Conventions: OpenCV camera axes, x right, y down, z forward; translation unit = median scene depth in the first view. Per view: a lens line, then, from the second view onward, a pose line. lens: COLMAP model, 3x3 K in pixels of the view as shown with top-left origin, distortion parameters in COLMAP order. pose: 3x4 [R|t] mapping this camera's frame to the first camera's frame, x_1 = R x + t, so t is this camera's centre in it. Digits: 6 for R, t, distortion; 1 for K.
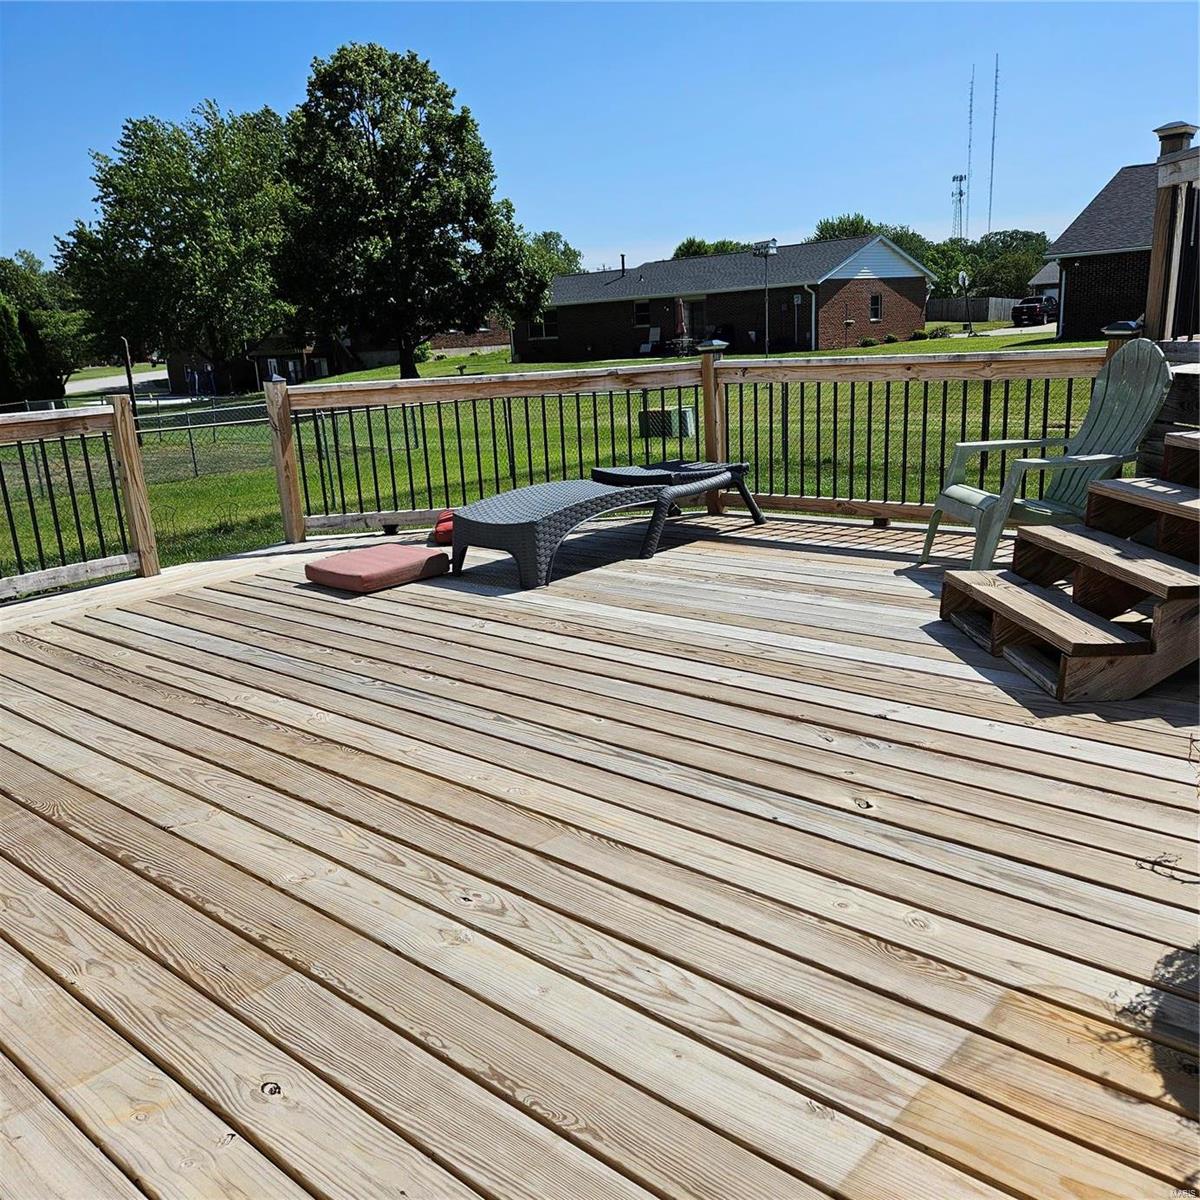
lens RADIAL K [[1063.1, 0, 588.8], [0, 1063.1, 600.0], [0, 0, 1]] dist [0.091105, -0.092654]
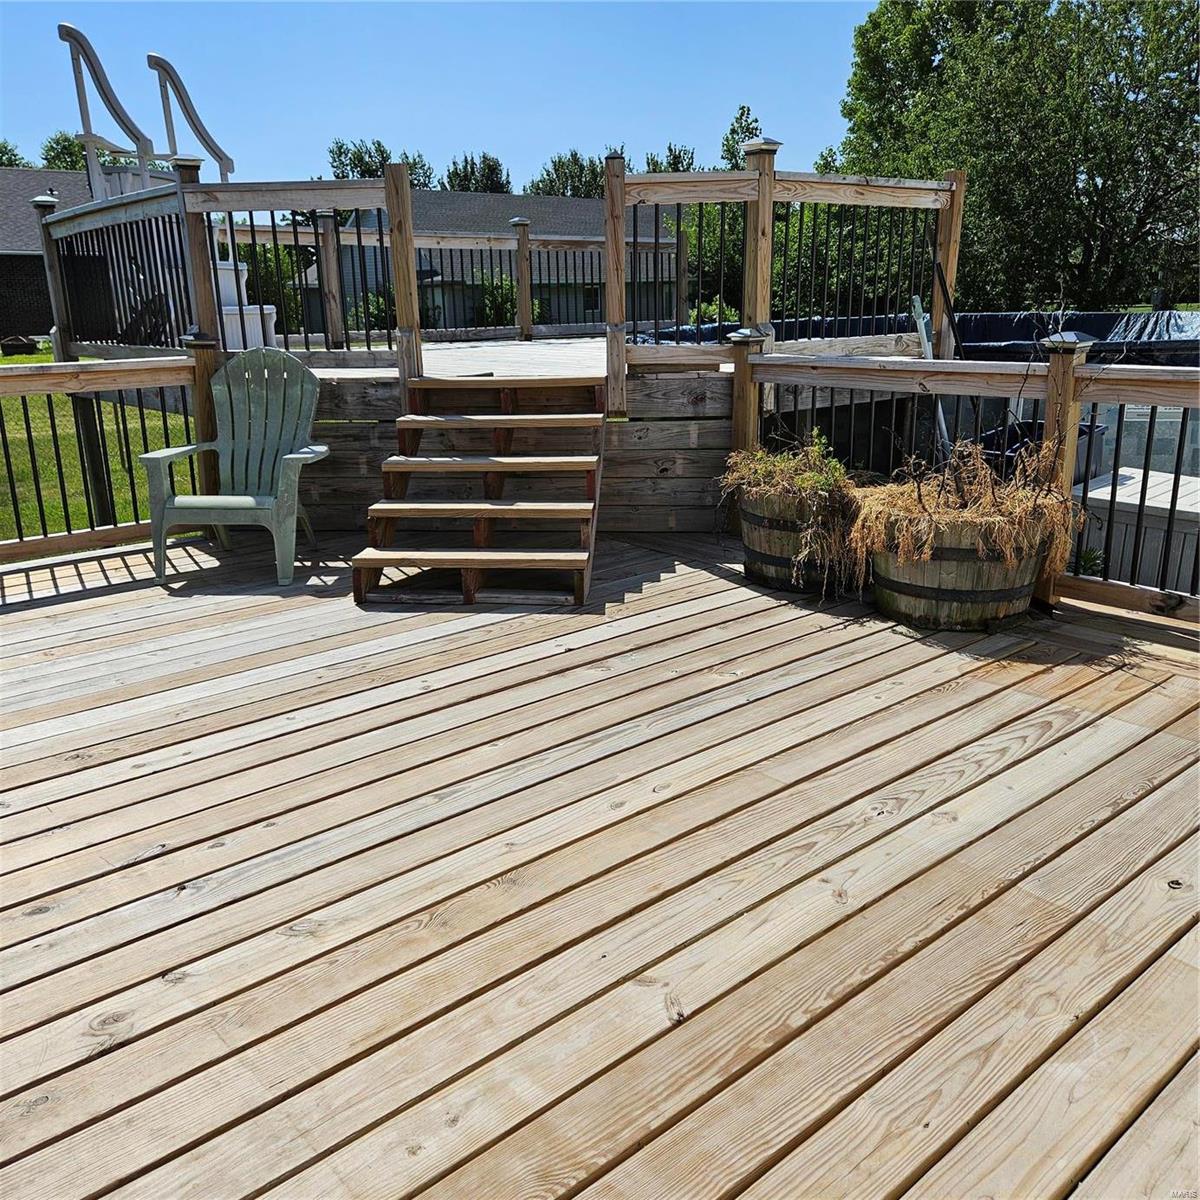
lens RADIAL K [[1063.1, 0, 588.8], [0, 1063.1, 600.0], [0, 0, 1]] dist [0.091105, -0.092654]
pose [[0.136824, -0.224303, 0.964867, -0.861282], [0.254842, 0.949213, 0.184526, -0.158438], [-0.957254, 0.220641, 0.187037, 0.745937]]
